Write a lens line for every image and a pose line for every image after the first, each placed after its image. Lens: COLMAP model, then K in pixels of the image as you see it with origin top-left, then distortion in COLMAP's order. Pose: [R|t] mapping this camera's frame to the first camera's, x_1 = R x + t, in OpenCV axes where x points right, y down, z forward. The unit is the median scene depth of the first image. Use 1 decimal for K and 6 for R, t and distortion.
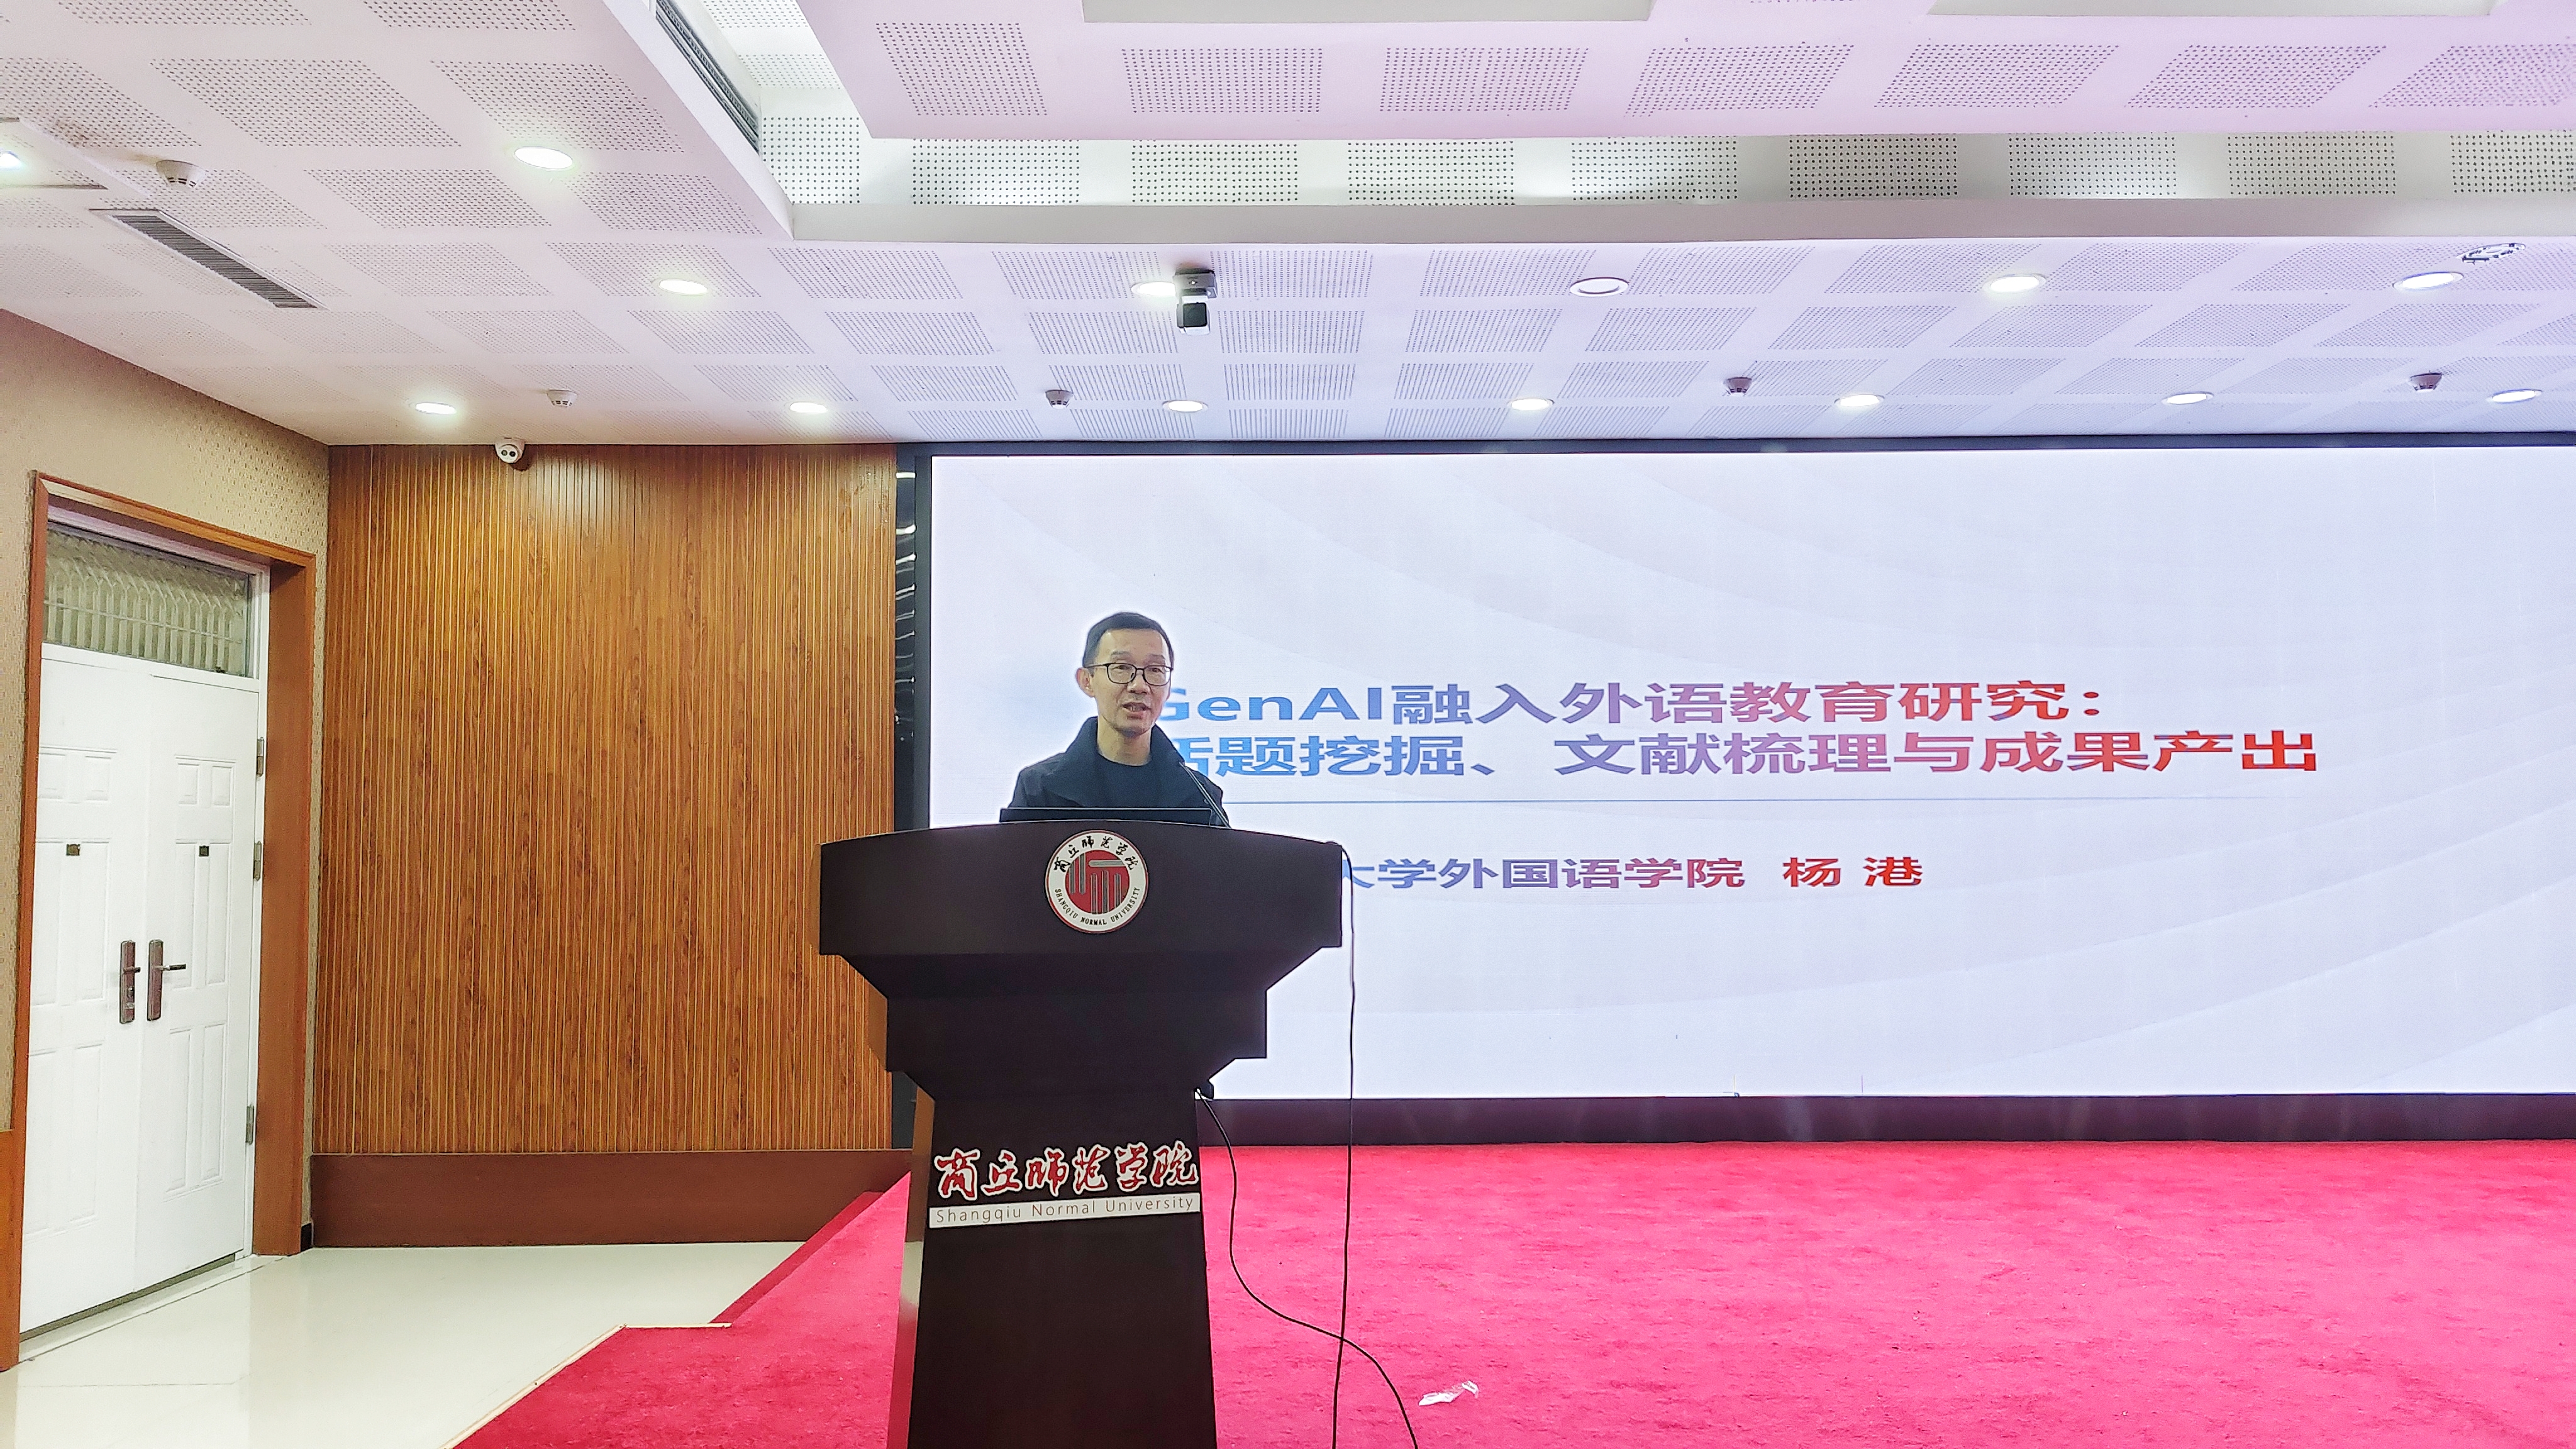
lens RADIAL K [[1740.2, 0, 1367.0], [0, 1740.2, 714.5], [0, 0, 1]] dist [-0.002338, -0.064986]
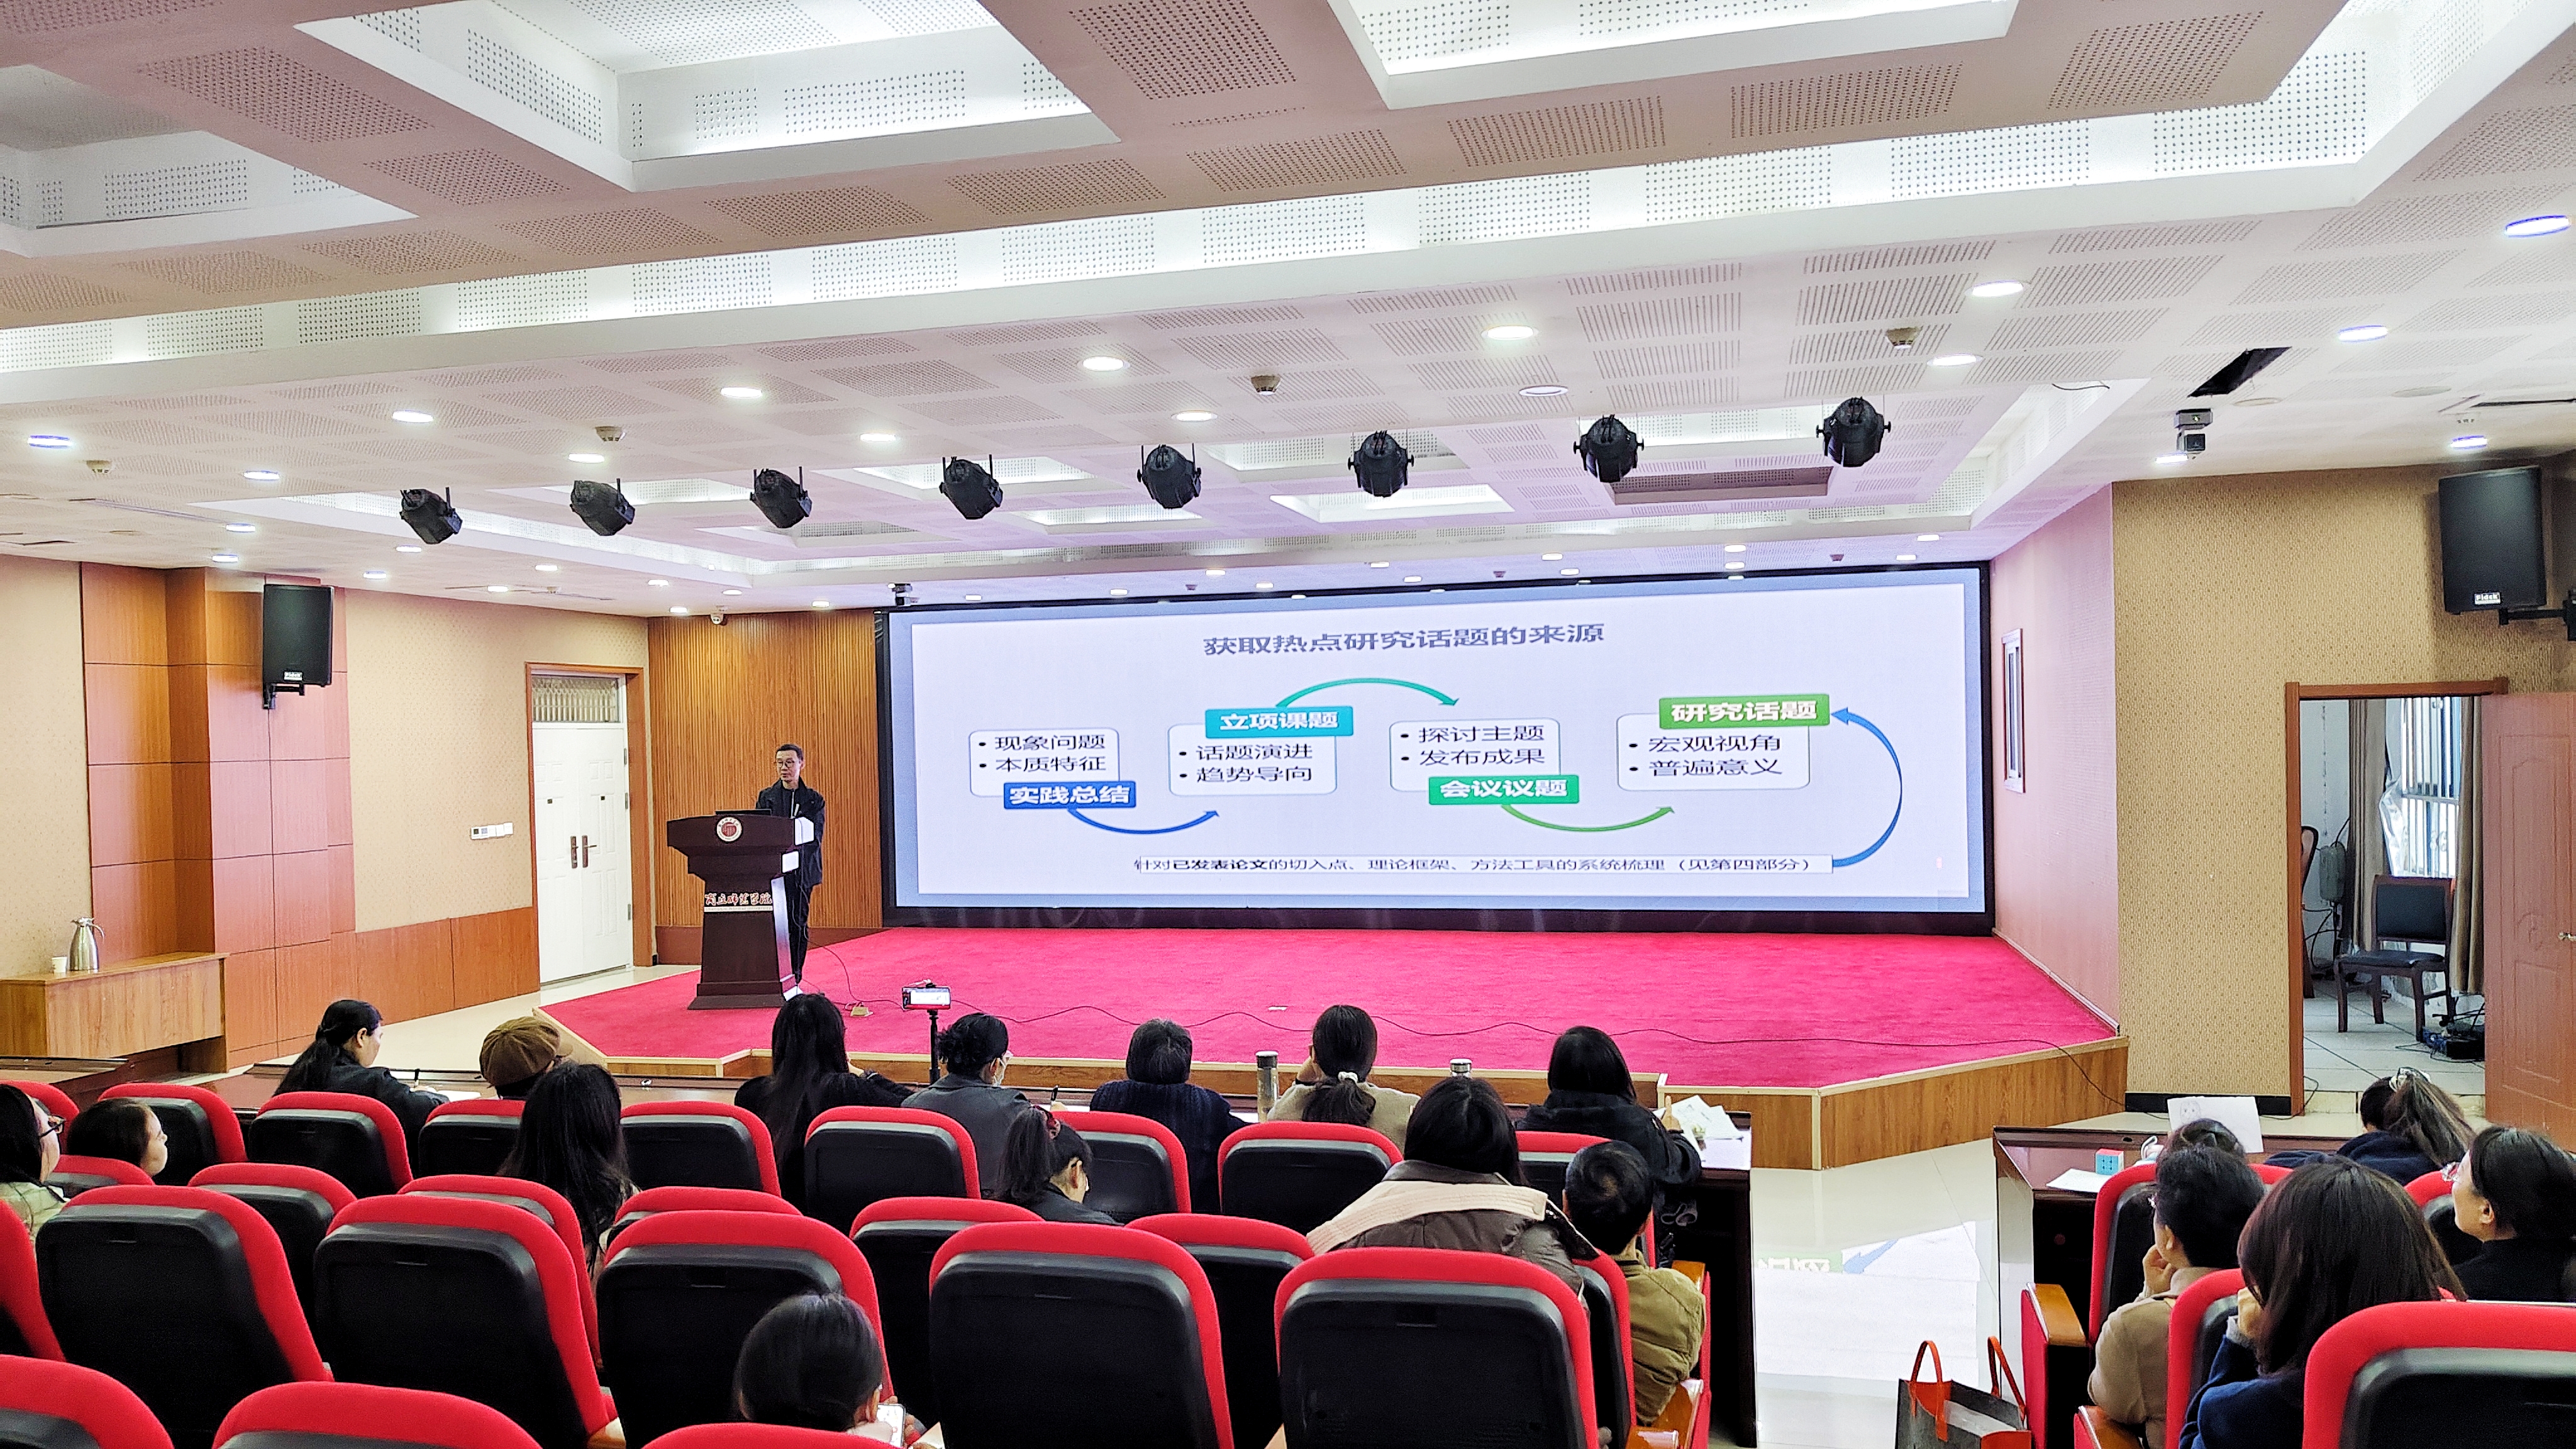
lens RADIAL K [[1776.5, 0, 1288.0], [0, 1776.5, 724.5], [0, 0, 1]] dist [0.000454, -0.000806]
pose [[0.954041, -0.012412, -0.299419, 2.206519], [0.035541, 0.996777, 0.071924, -0.376362], [0.297561, -0.079260, 0.951407, -2.413553]]
